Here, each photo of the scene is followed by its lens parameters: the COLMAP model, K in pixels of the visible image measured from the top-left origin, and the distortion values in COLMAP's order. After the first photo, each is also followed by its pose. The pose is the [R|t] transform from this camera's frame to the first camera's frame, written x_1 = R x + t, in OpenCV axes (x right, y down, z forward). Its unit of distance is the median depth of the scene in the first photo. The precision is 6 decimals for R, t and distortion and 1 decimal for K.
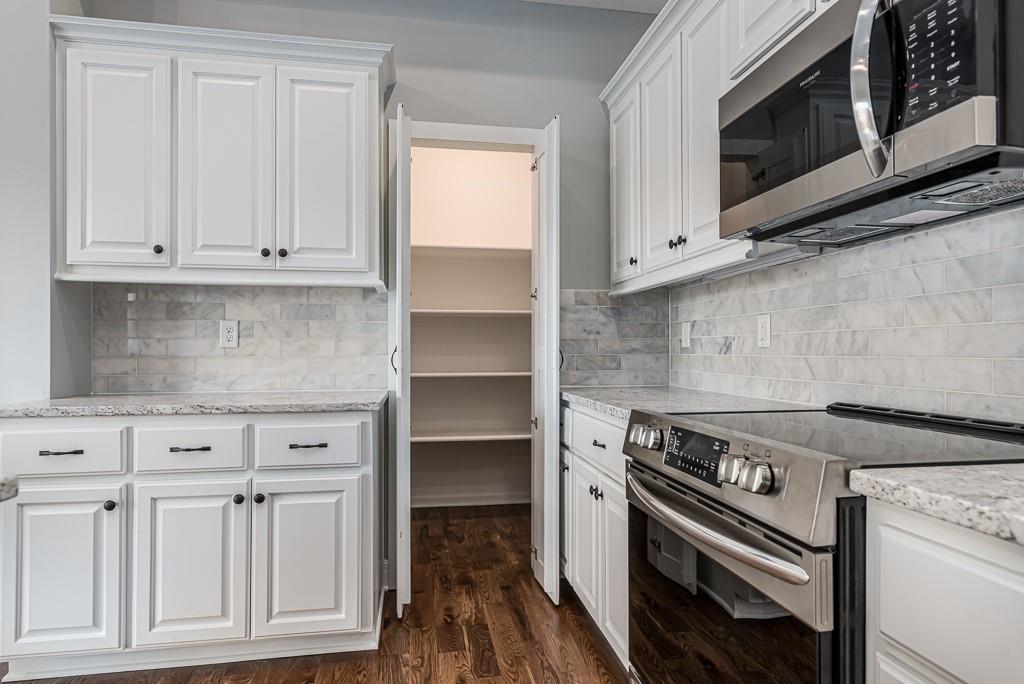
lens RADIAL K [[584.5, 0, 512.0], [0, 584.5, 342.0], [0, 0, 1]] dist [-0.002175, -0.000475]
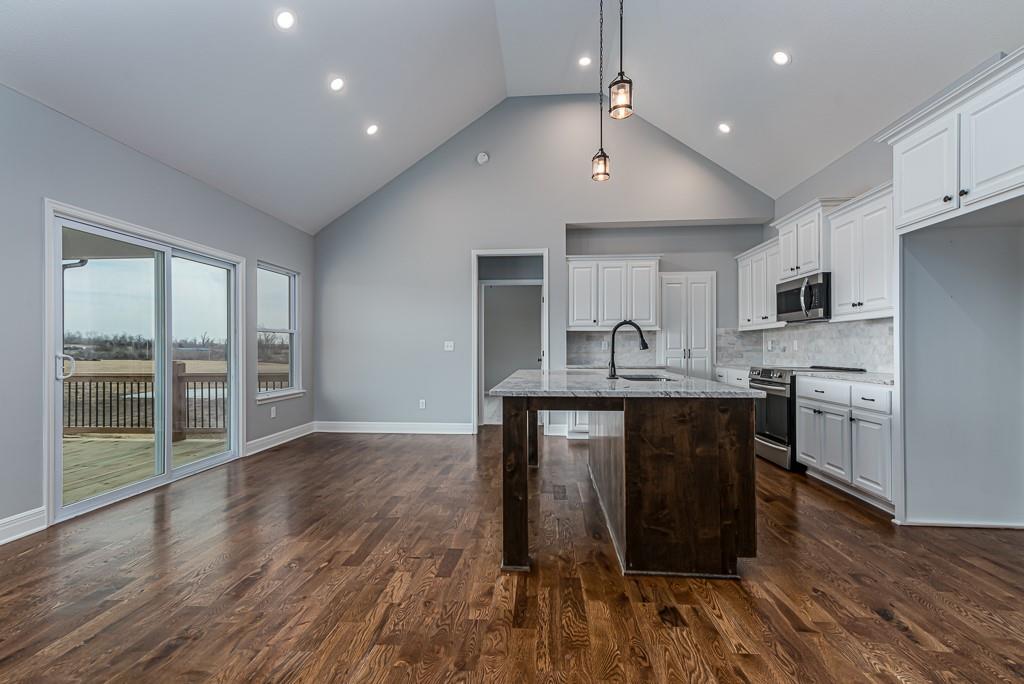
lens RADIAL K [[456.2, 0, 511.1], [0, 456.2, 347.9], [0, 0, 1]] dist [0.016534, 0.000084]
pose [[0.968803, -0.000481, -0.247833, -0.520591], [0.003728, 0.999913, 0.012630, -0.047033], [0.247805, -0.013160, 0.968721, -2.091099]]
